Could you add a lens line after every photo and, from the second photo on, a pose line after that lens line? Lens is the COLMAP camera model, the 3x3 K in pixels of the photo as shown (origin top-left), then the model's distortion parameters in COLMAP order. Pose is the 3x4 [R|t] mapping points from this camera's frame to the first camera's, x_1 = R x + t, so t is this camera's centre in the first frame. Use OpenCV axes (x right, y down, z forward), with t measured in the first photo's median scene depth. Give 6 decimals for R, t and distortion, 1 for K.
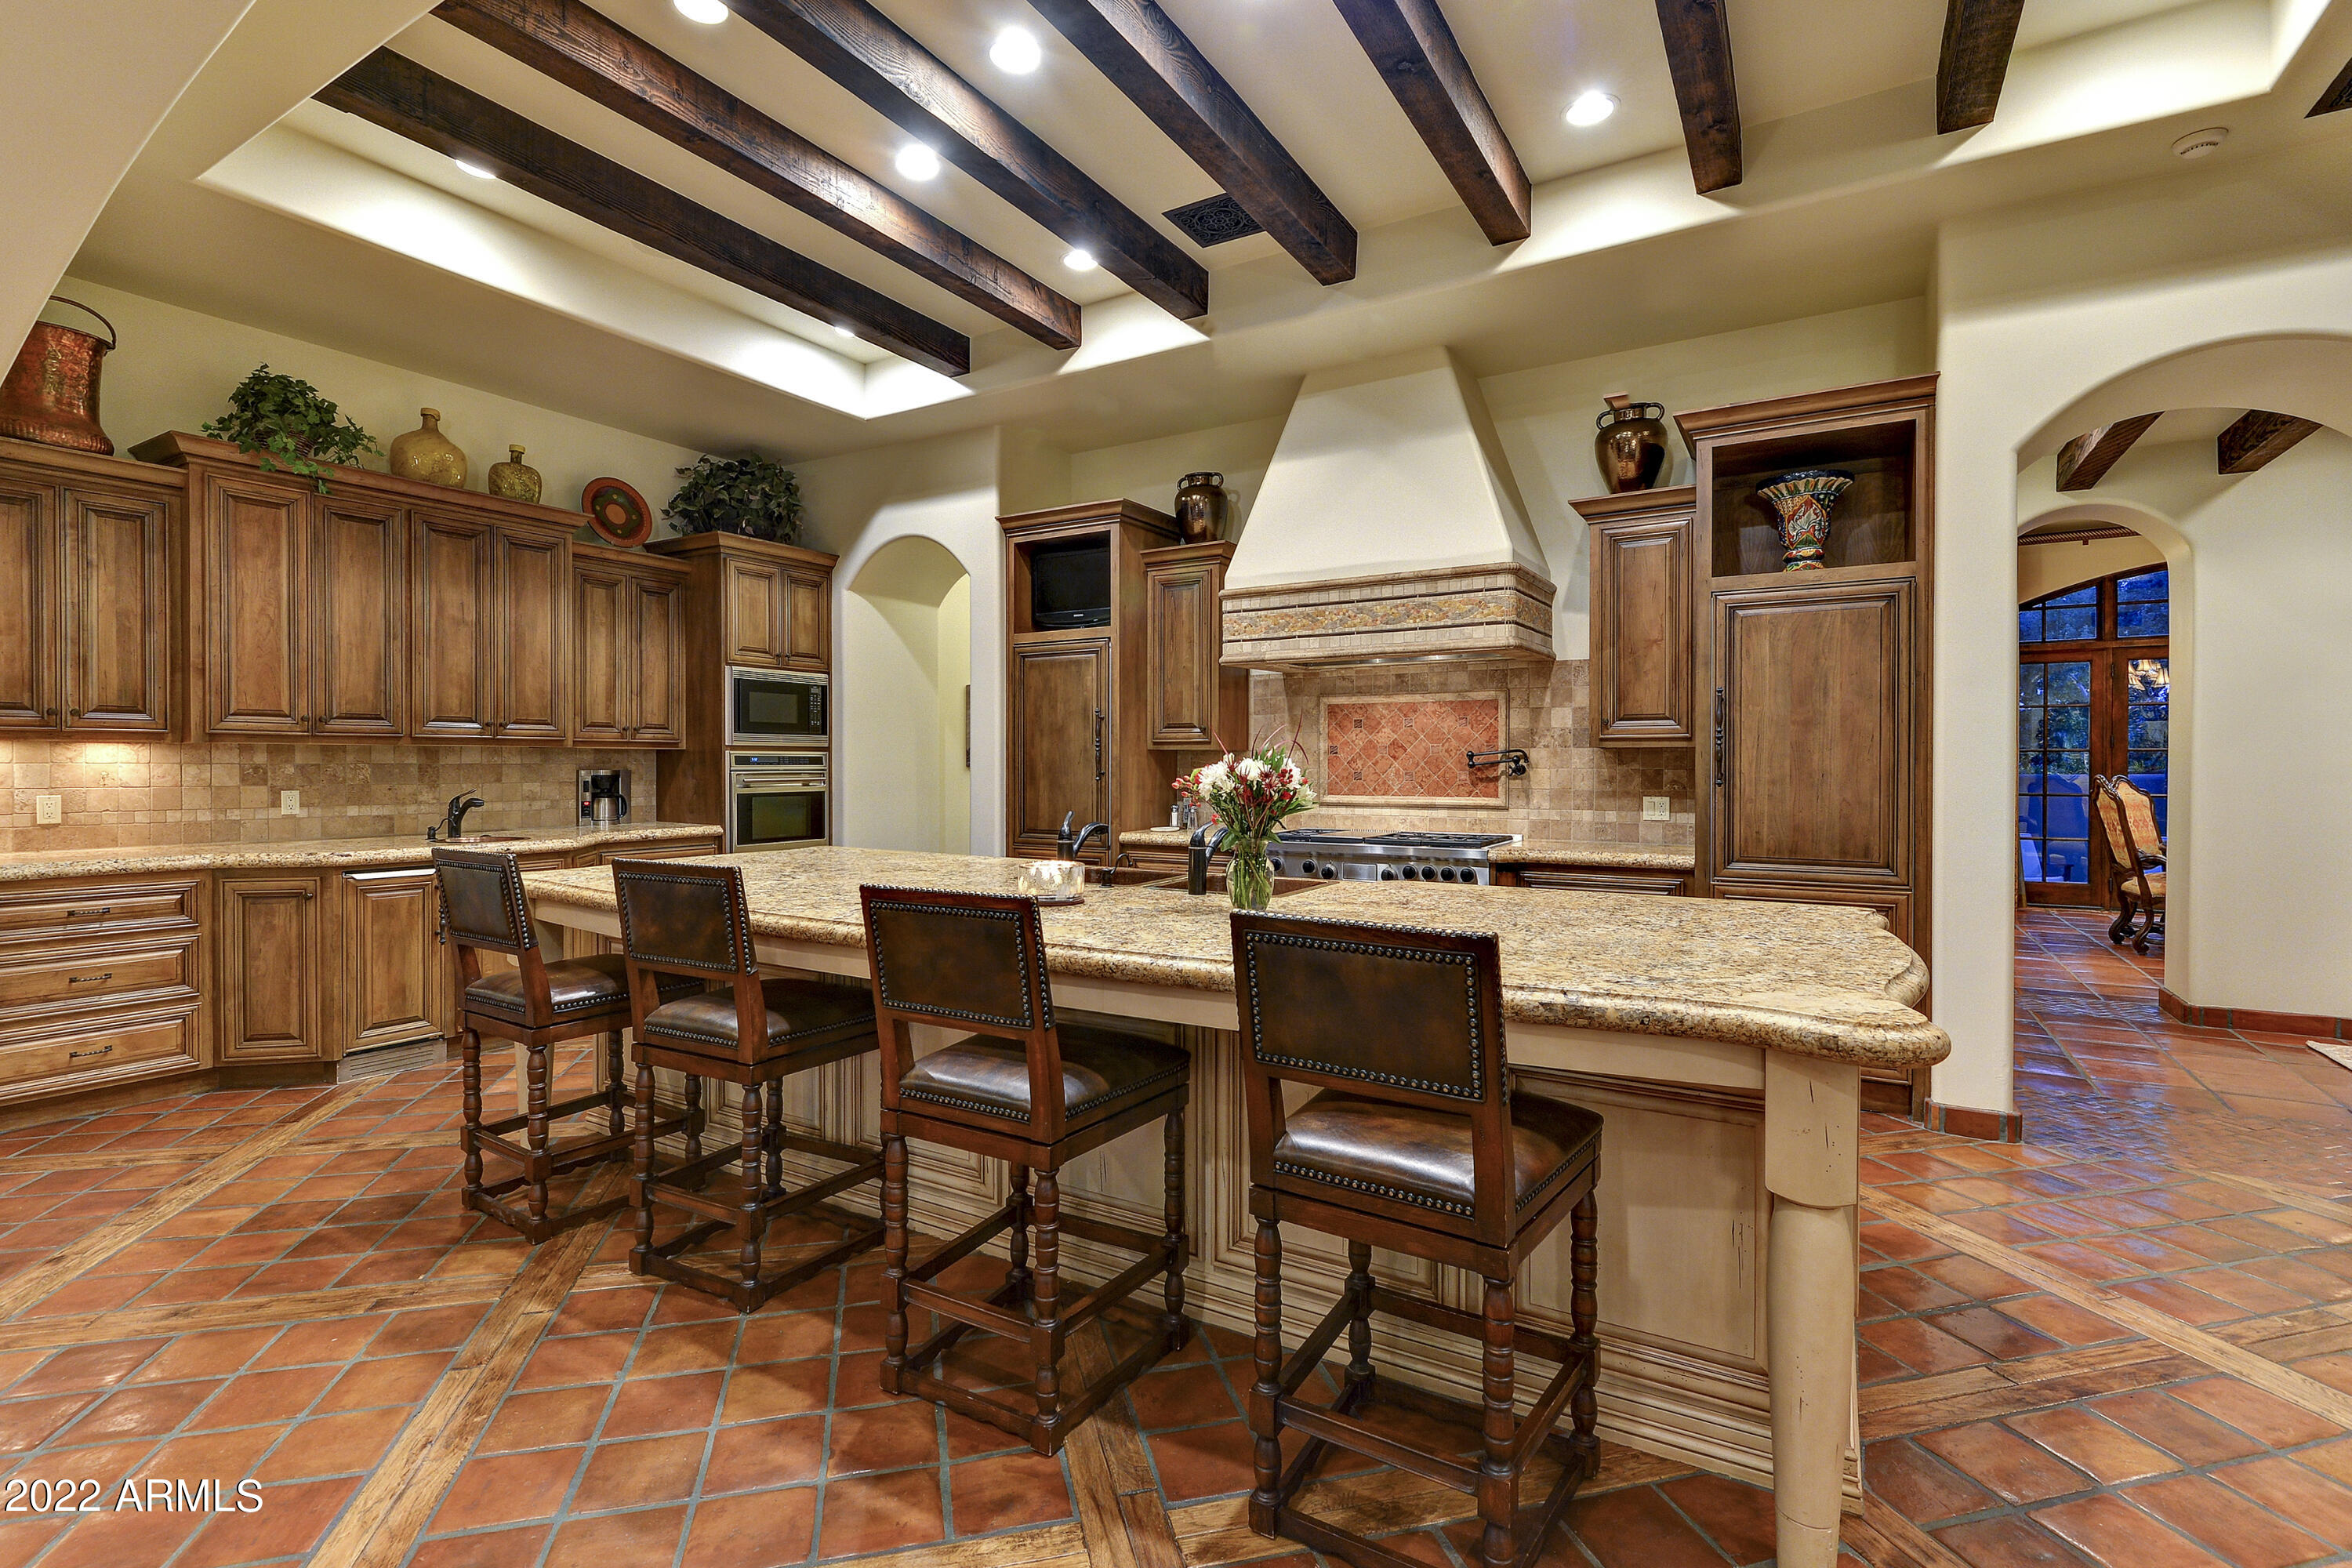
lens RADIAL K [[1078.2, 0, 1167.8], [0, 1078.2, 770.7], [0, 0, 1]] dist [0.002385, -0.000729]
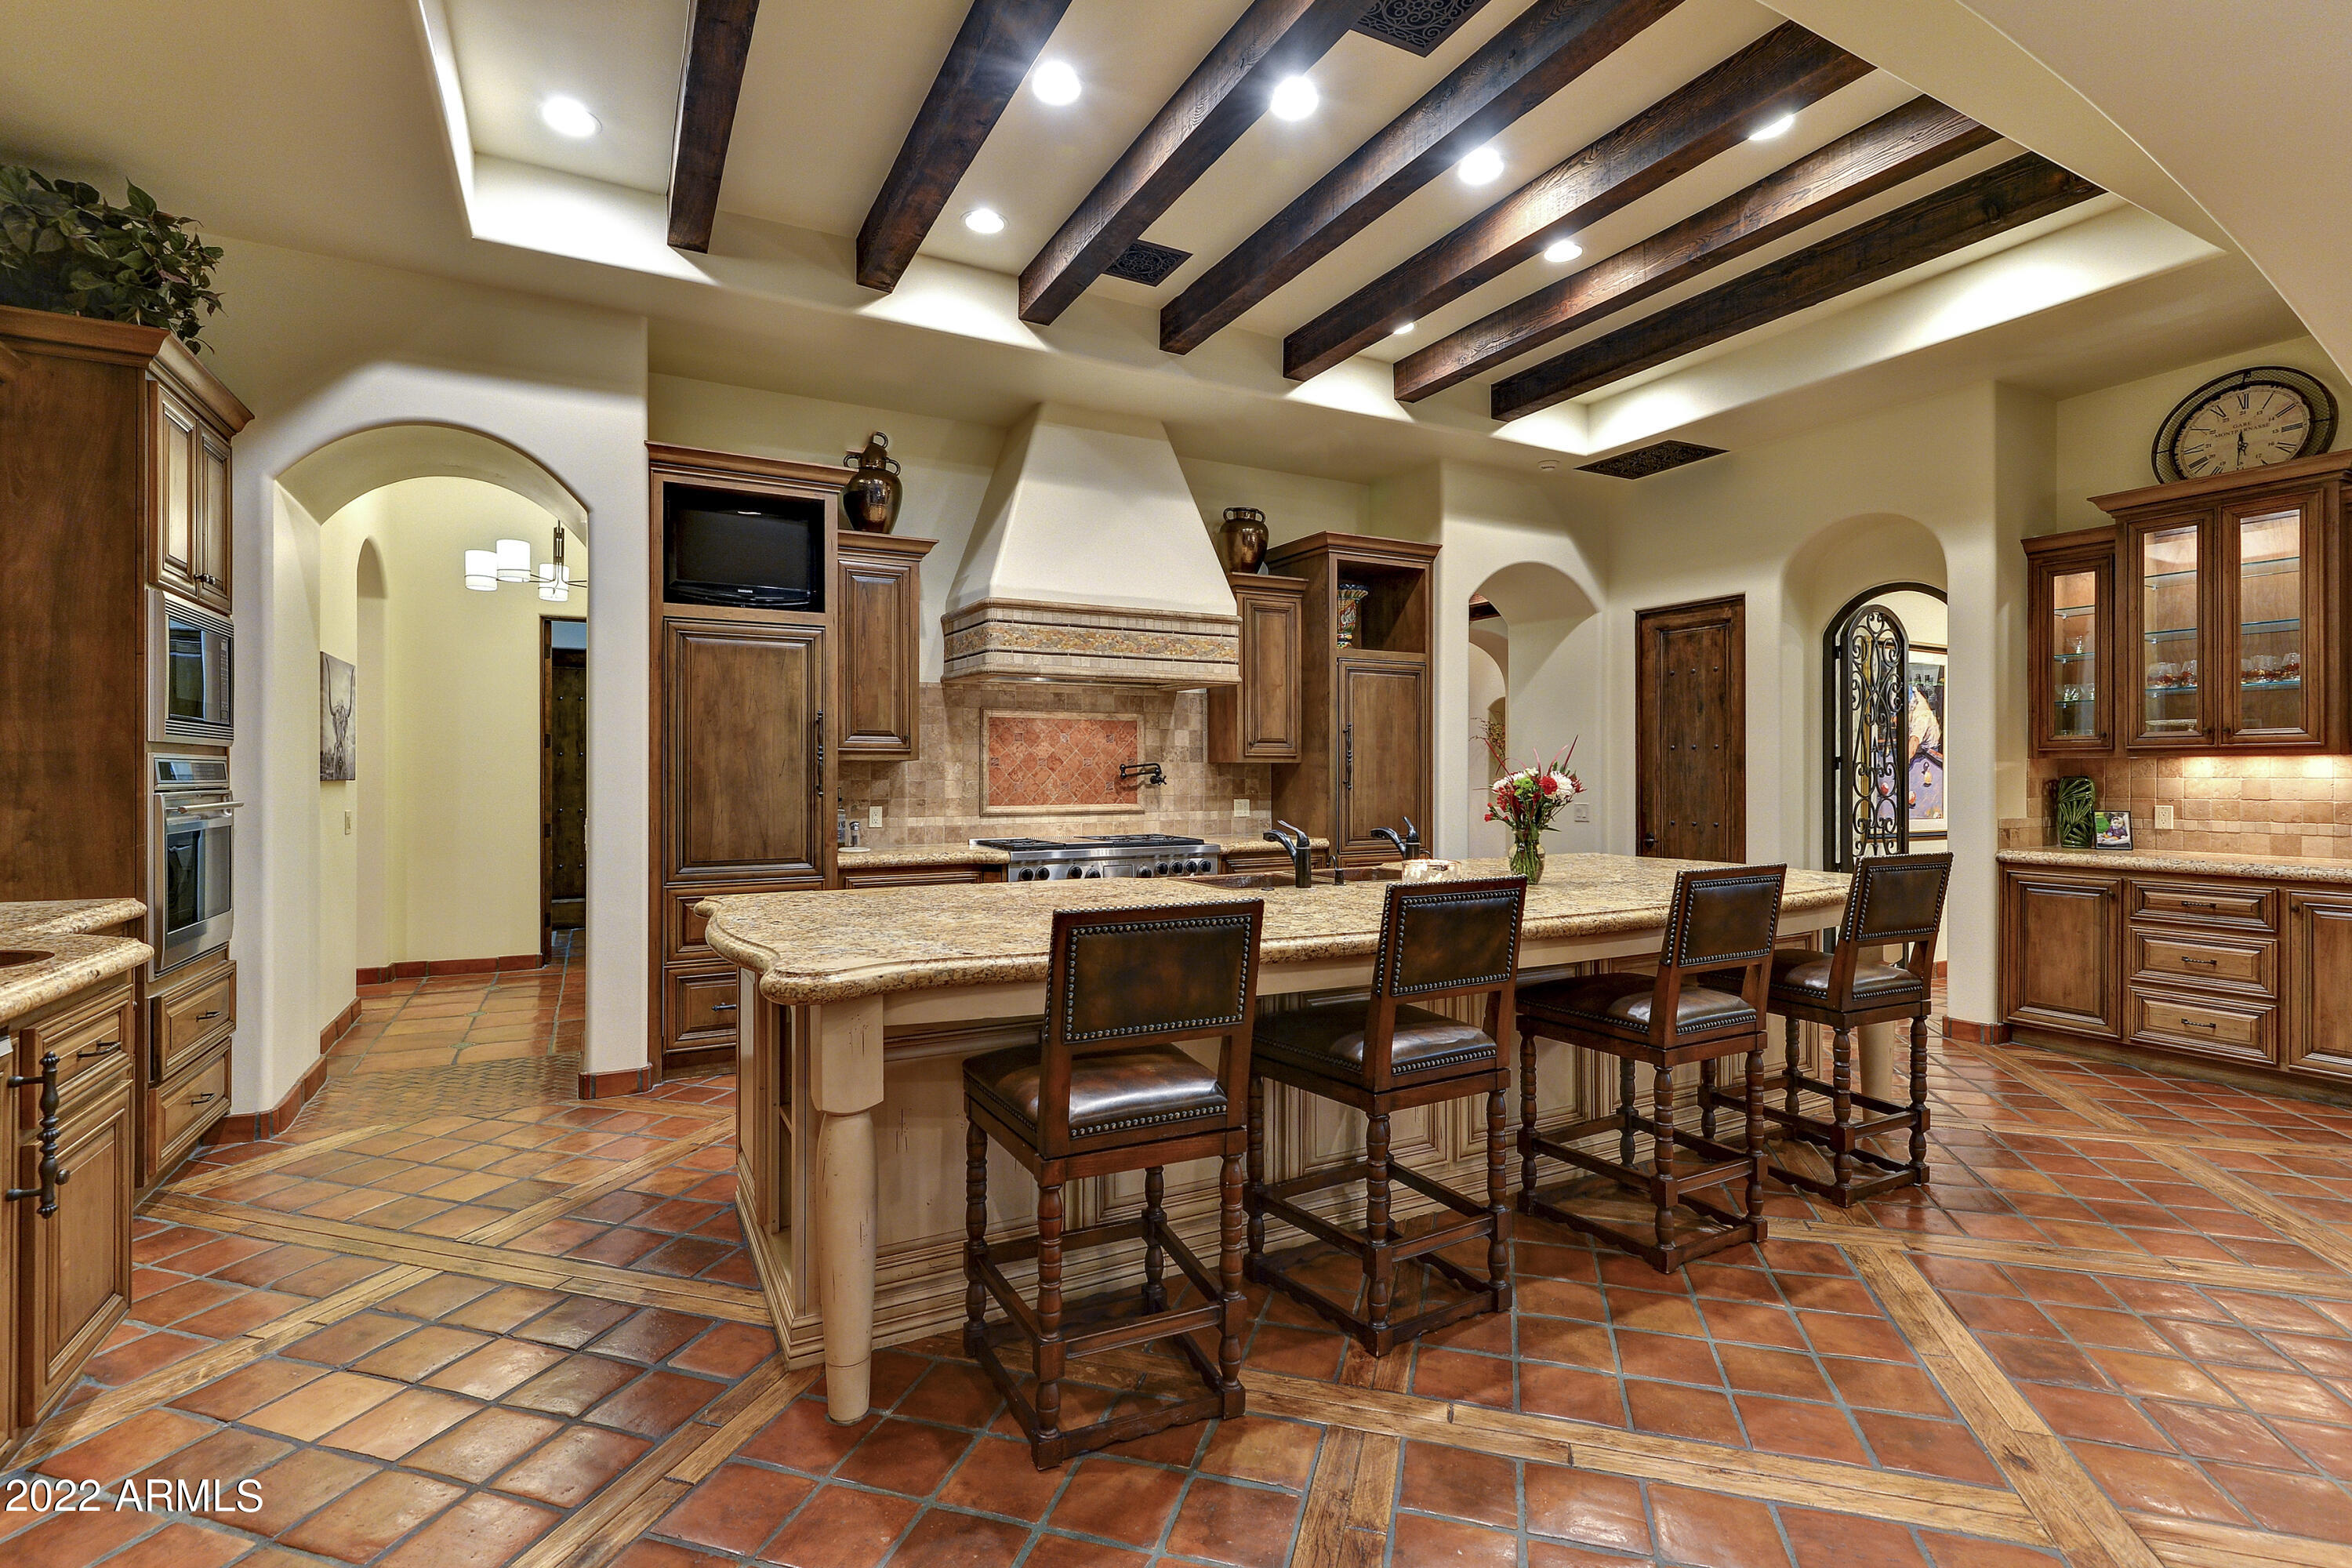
lens RADIAL K [[1078.2, 0, 1167.8], [0, 1078.2, 770.7], [0, 0, 1]] dist [0.002385, -0.000729]
pose [[0.507975, 0.001956, 0.861370, -0.705263], [0.007213, 0.999953, -0.006524, -0.003145], [-0.861342, 0.009527, 0.507936, 0.368518]]
